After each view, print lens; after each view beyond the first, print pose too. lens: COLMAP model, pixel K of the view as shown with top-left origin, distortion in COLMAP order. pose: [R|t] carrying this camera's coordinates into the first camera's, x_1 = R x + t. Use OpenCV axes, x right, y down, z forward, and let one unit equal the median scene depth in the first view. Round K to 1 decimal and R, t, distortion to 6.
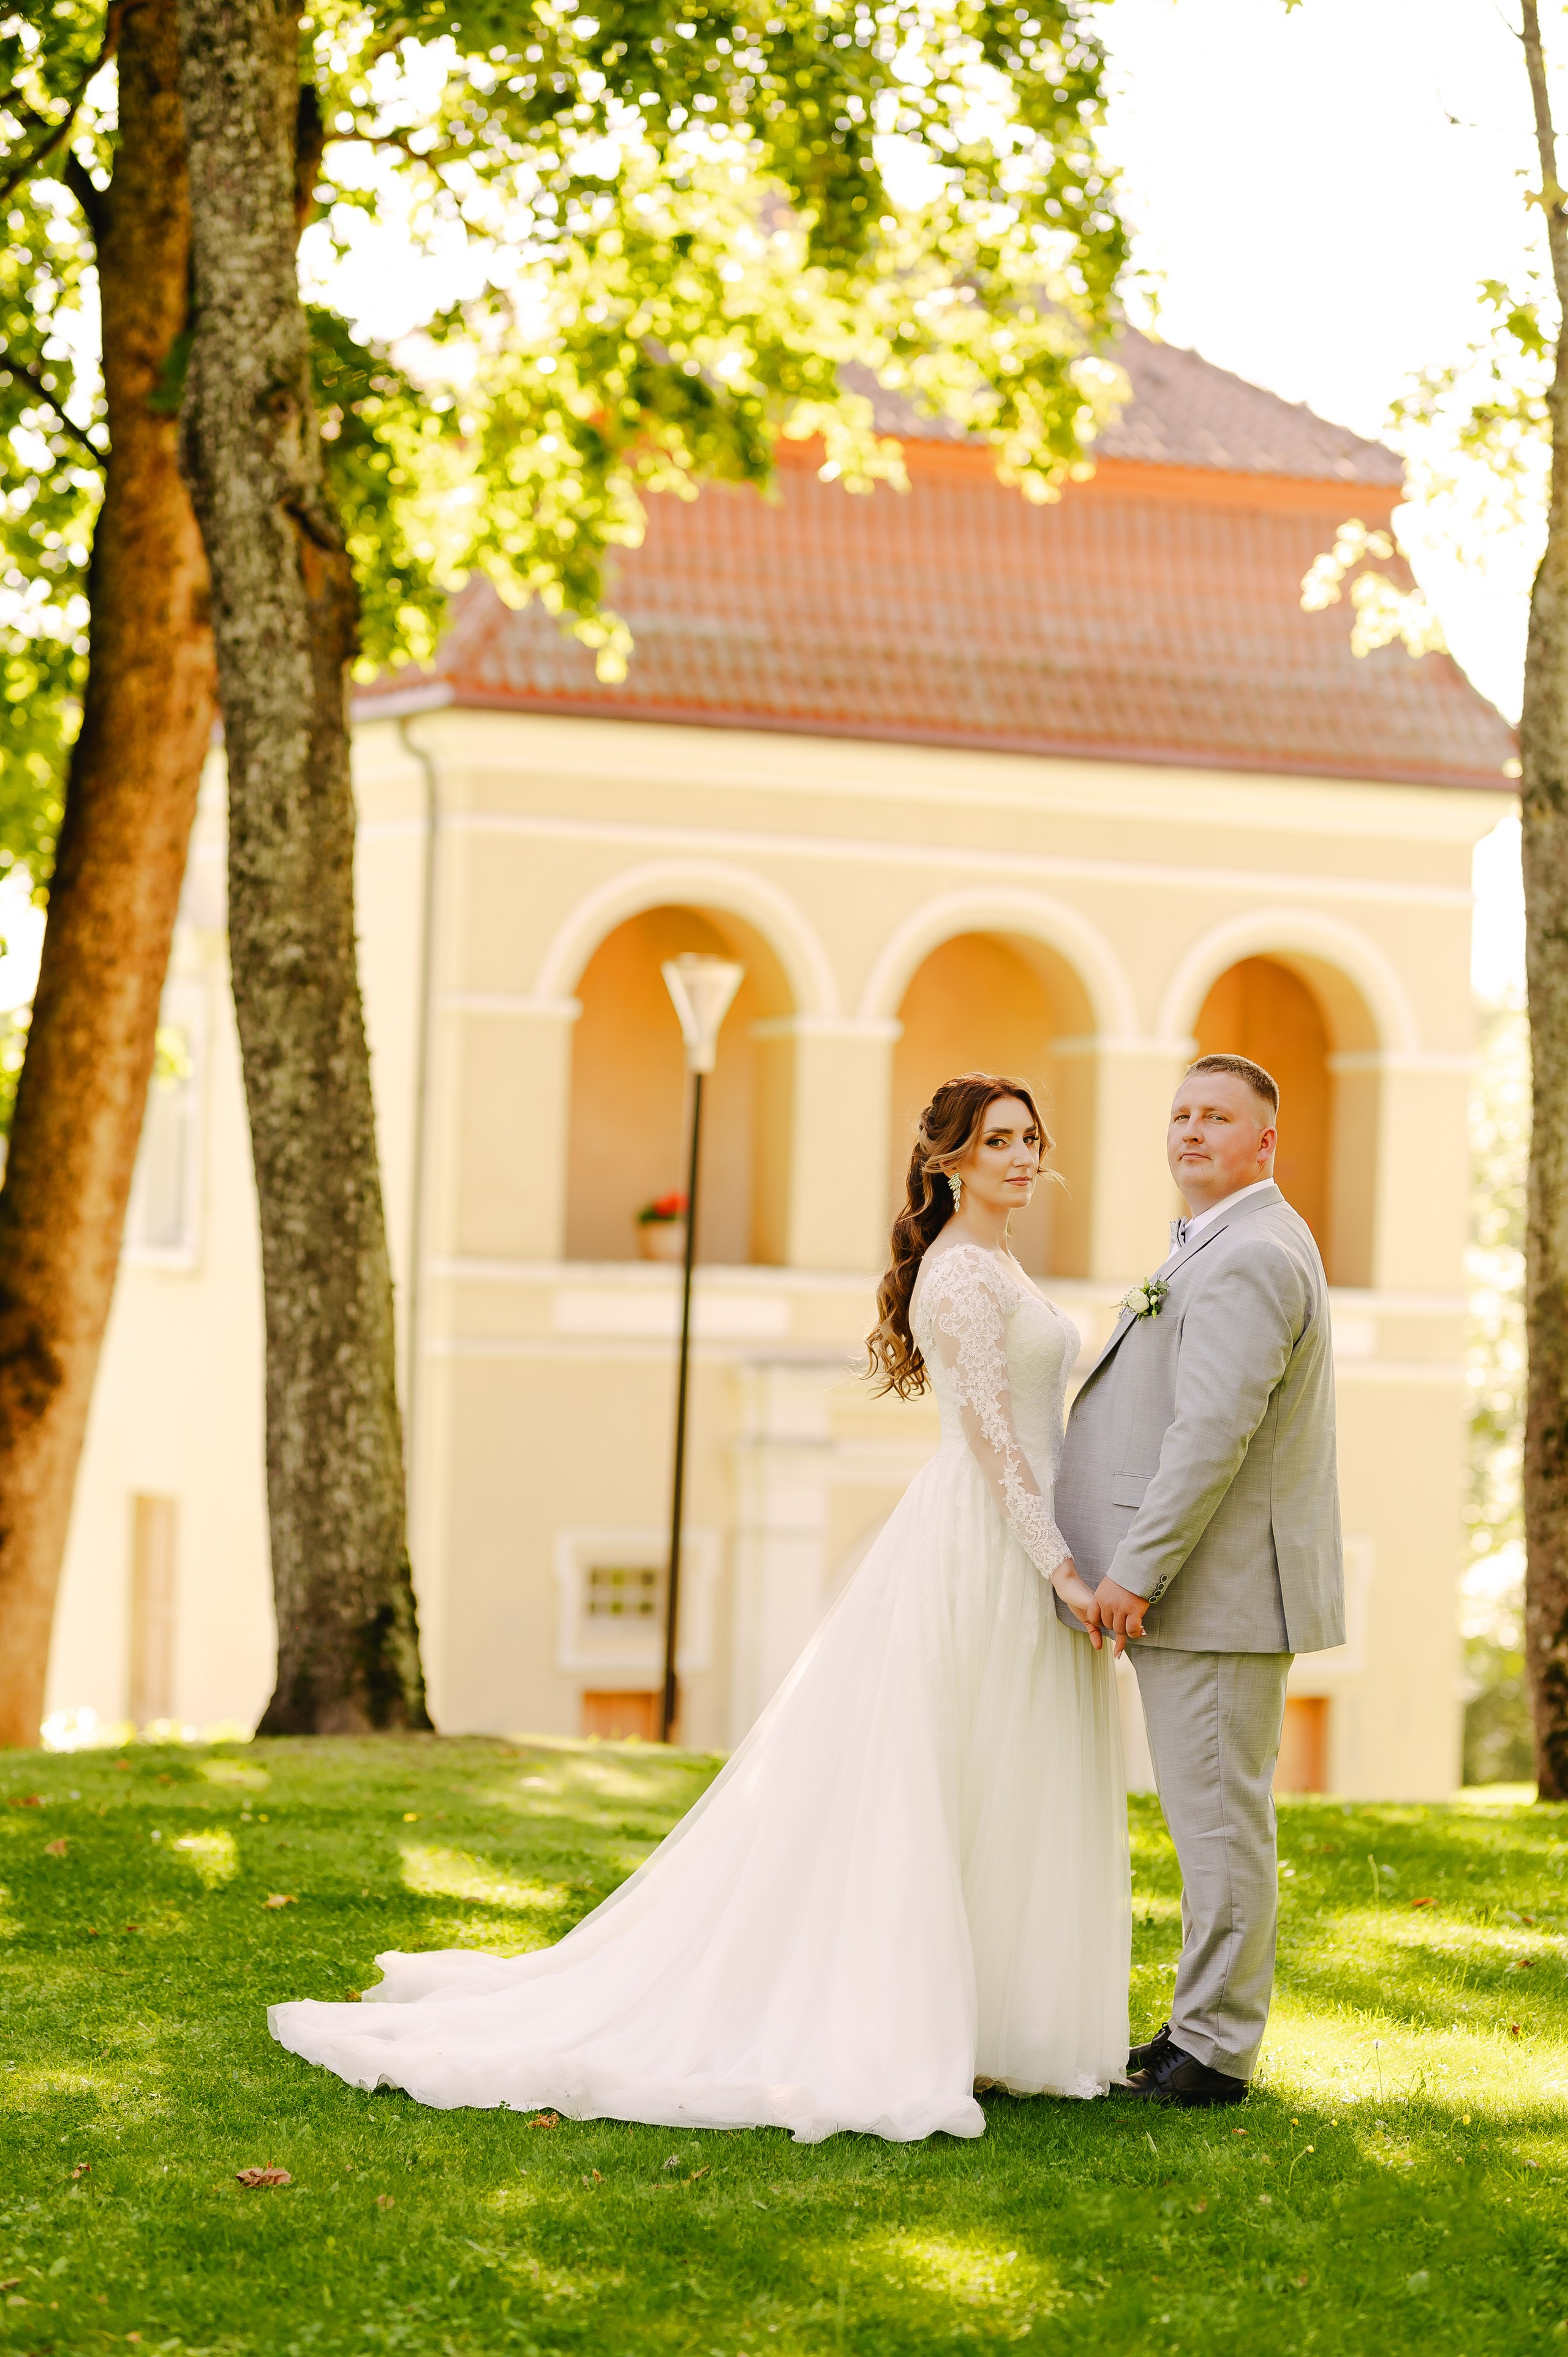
lens RADIAL K [[5542.1, 0, 801.3], [0, 5542.1, 1187.6], [0, 0, 1]] dist [0.037865, 0.000000]
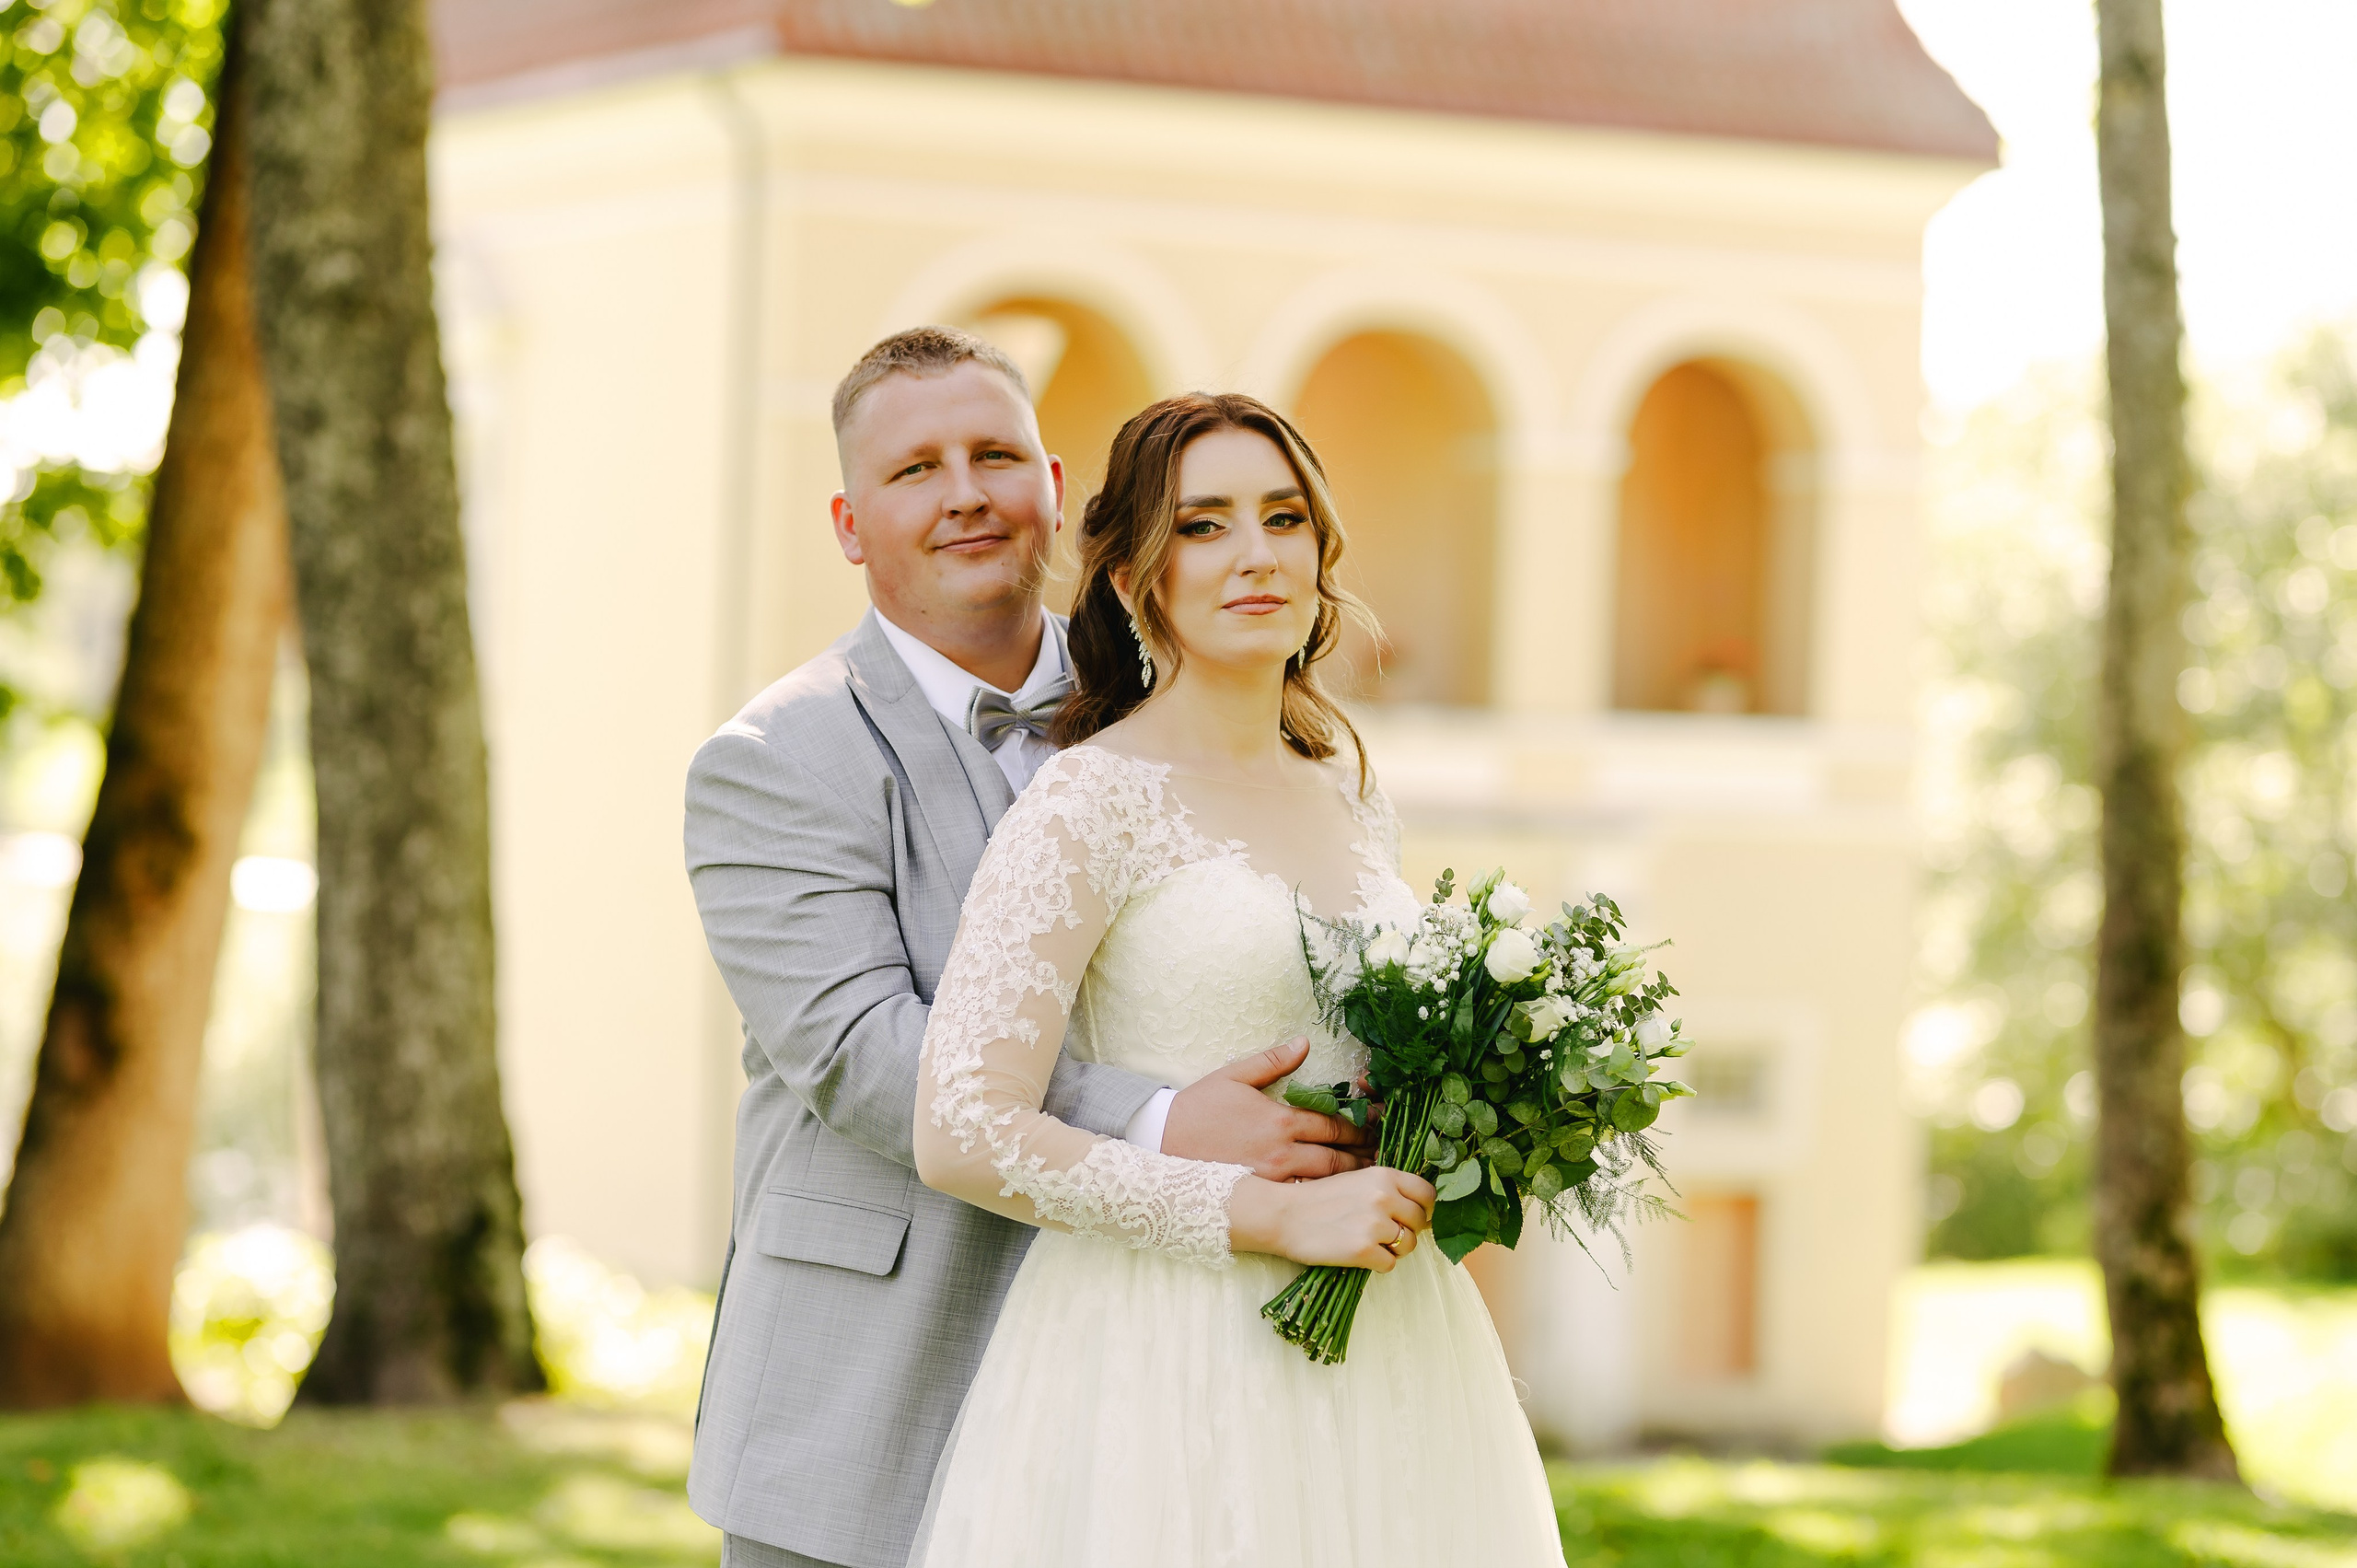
lens RADIAL K [[6014.3, 0, 1165.2], [0, 6014.3, 793.9], [0, 0, 1]] dist [0.003990, 0.000000]
pose [[0.999995, 0.002083, -0.002263, 0.012874], [-0.002010, 0.999496, 0.031686, -0.000849], [0.002328, -0.031681, 0.999495, 0.245315]]
